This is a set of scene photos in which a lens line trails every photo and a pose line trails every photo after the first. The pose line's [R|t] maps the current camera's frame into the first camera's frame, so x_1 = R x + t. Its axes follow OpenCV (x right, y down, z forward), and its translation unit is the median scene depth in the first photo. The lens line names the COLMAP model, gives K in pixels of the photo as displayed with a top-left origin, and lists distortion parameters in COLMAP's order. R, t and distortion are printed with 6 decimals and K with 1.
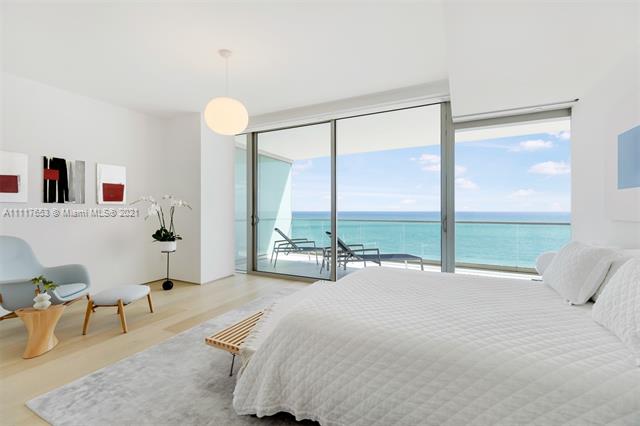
lens RADIAL K [[285.8, 0, 314.7], [0, 285.8, 209.9], [0, 0, 1]] dist [0.001961, 0.000089]
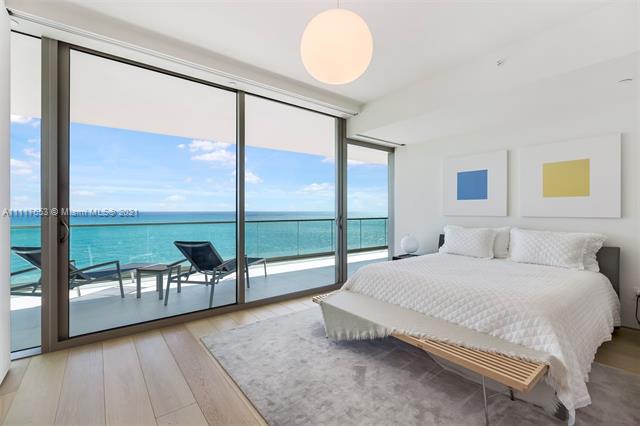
lens RADIAL K [[285.8, 0, 314.7], [0, 285.8, 209.9], [0, 0, 1]] dist [0.001961, 0.000089]
pose [[0.421227, -0.001639, 0.906954, -0.509127], [-0.003403, 0.999988, 0.003387, -0.003558], [-0.906949, -0.004513, 0.421217, 0.473448]]
